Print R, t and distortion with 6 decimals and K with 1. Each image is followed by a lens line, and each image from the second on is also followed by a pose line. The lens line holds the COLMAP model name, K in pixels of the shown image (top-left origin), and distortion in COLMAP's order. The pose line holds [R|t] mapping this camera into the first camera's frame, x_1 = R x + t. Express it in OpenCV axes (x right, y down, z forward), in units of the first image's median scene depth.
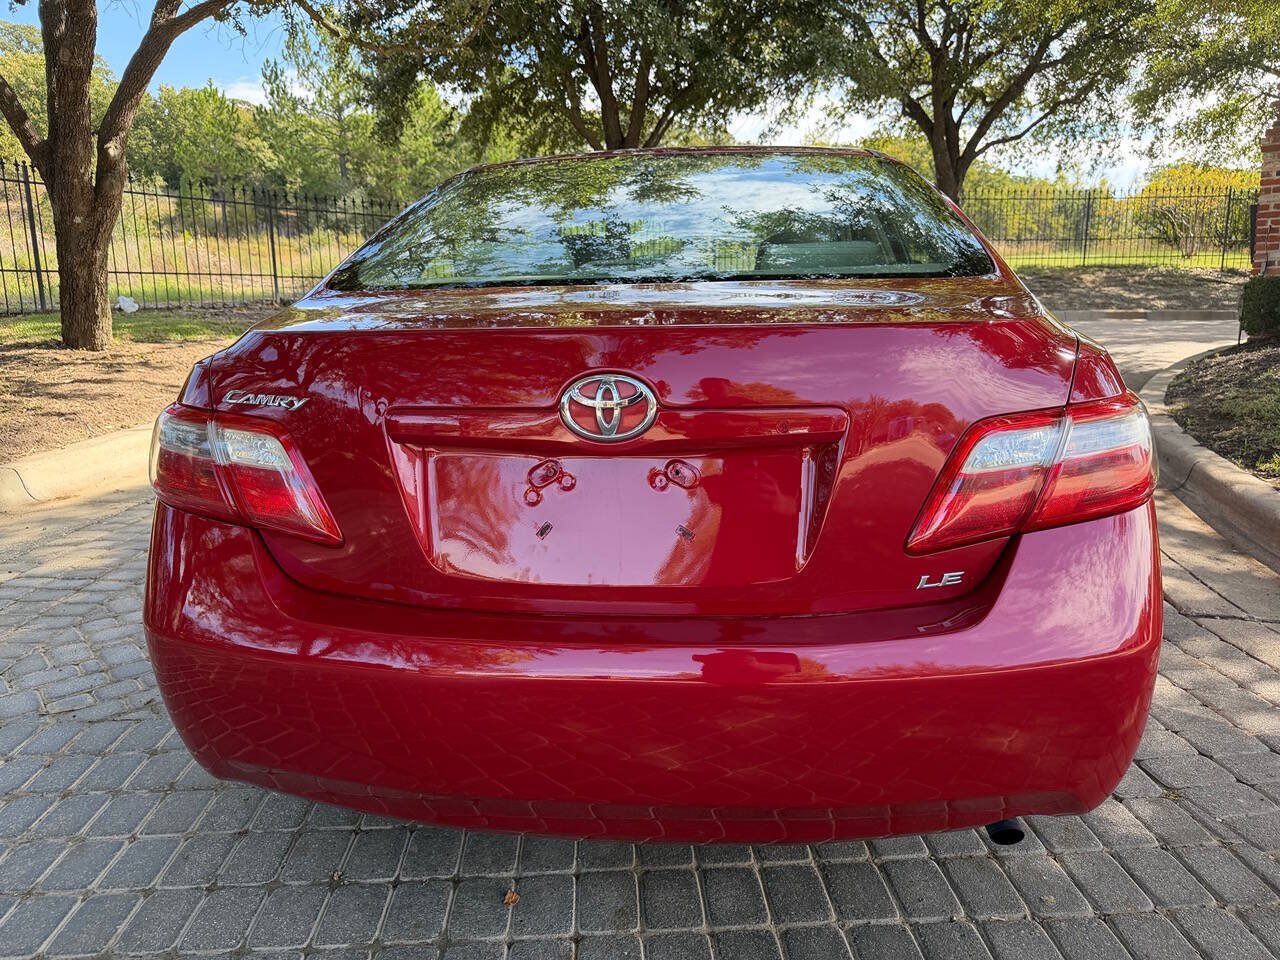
lens RADIAL K [[921.7, 0, 640.0], [0, 921.7, 480.0], [0, 0, 1]] dist [0.002861, -0.011960]
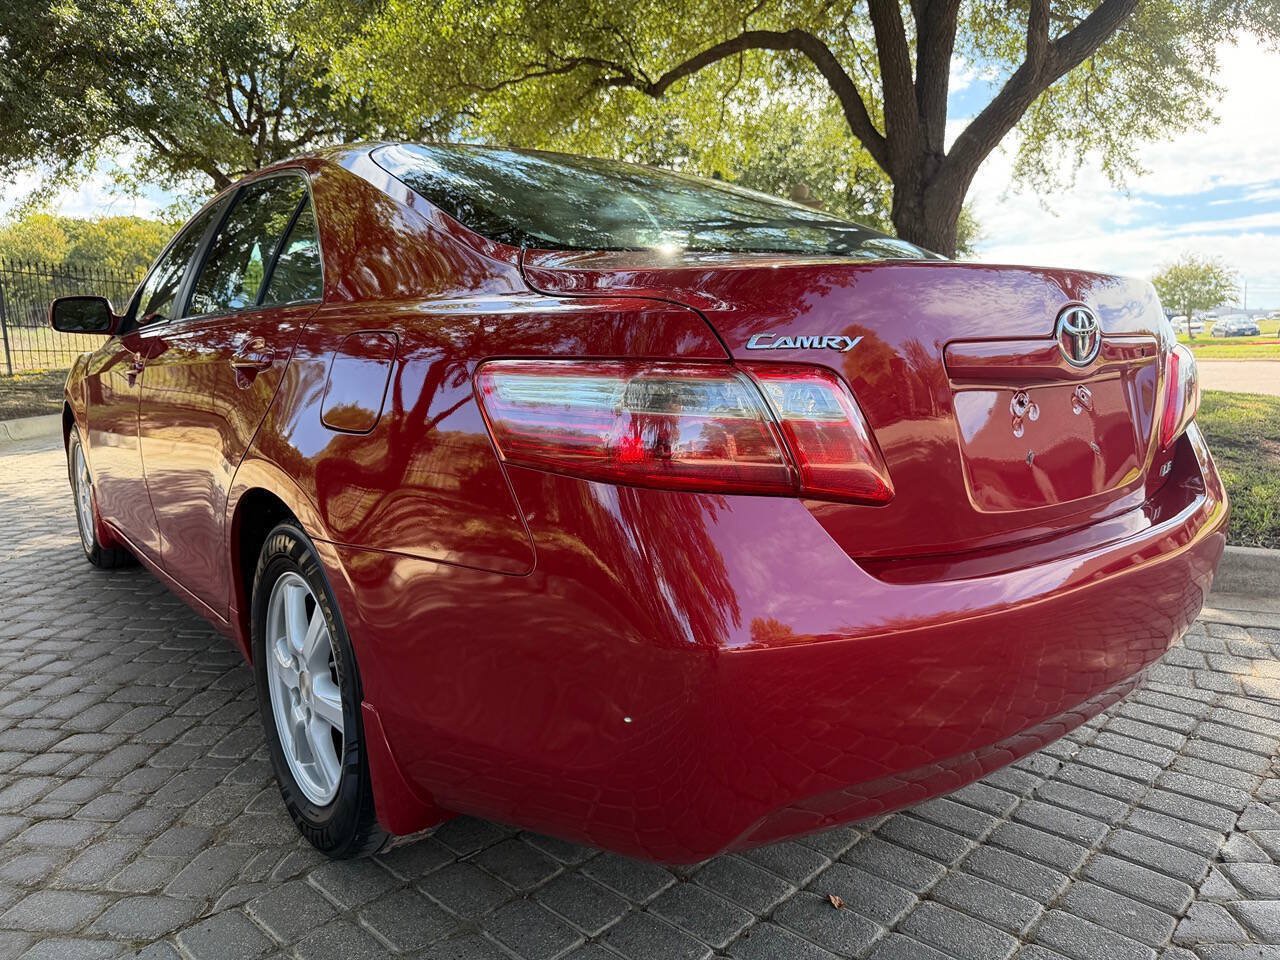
lens RADIAL K [[921.7, 0, 640.0], [0, 921.7, 480.0], [0, 0, 1]] dist [0.002861, -0.011960]
pose [[0.714296, -0.096520, 0.693156, -0.289190], [0.161710, 0.986404, -0.029288, 0.009525], [-0.680905, 0.133010, 0.720192, 0.132953]]
